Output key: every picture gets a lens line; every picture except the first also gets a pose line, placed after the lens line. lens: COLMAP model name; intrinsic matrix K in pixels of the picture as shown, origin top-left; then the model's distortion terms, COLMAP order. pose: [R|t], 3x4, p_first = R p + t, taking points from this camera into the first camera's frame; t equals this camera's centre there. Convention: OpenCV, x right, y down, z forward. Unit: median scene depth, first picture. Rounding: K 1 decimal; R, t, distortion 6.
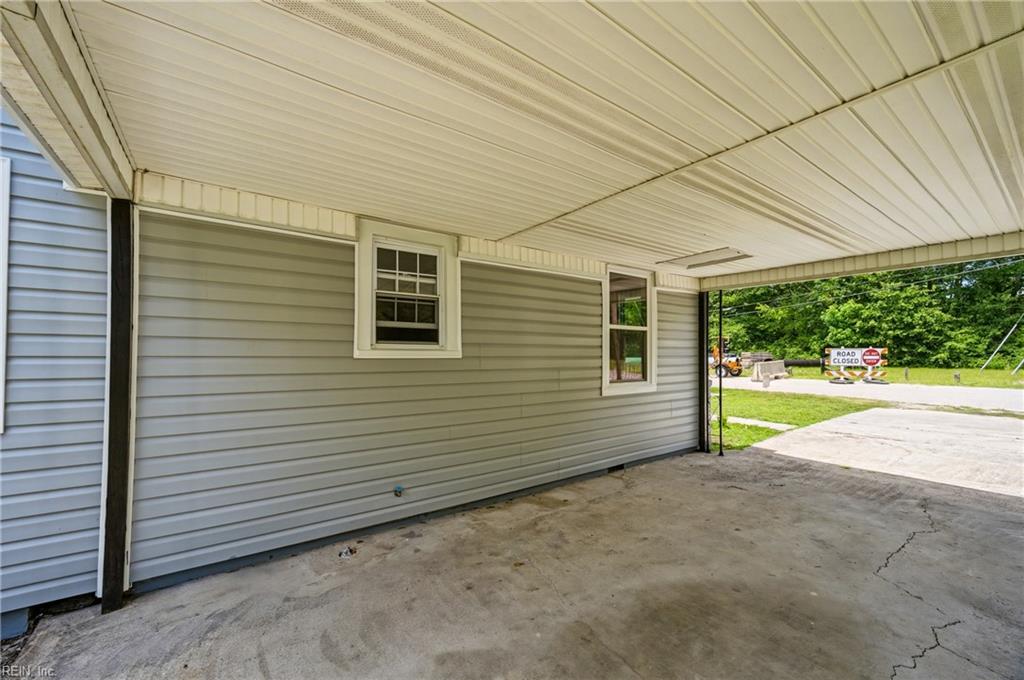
lens RADIAL K [[416.4, 0, 507.3], [0, 416.4, 347.2], [0, 0, 1]] dist [-0.001368, -0.000933]
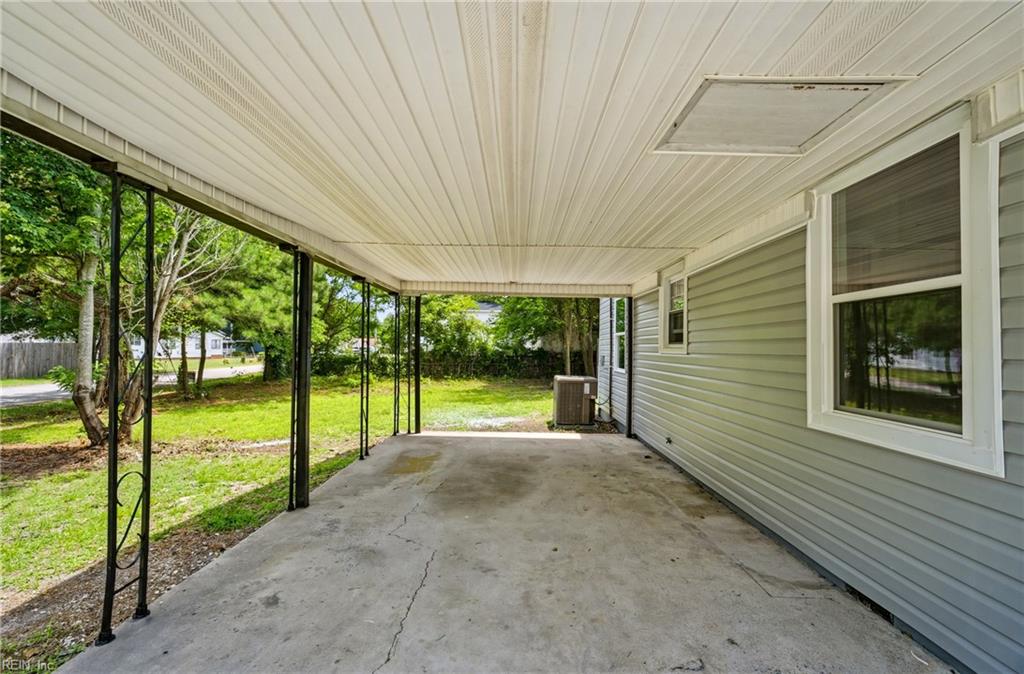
lens RADIAL K [[416.4, 0, 511.3], [0, 416.4, 341.9], [0, 0, 1]] dist [-0.001368, -0.000933]
pose [[-0.600728, -0.021563, -0.799163, 1.330323], [-0.000159, 0.999639, -0.026853, 0.024575], [0.799453, -0.016004, -0.600515, 1.470527]]
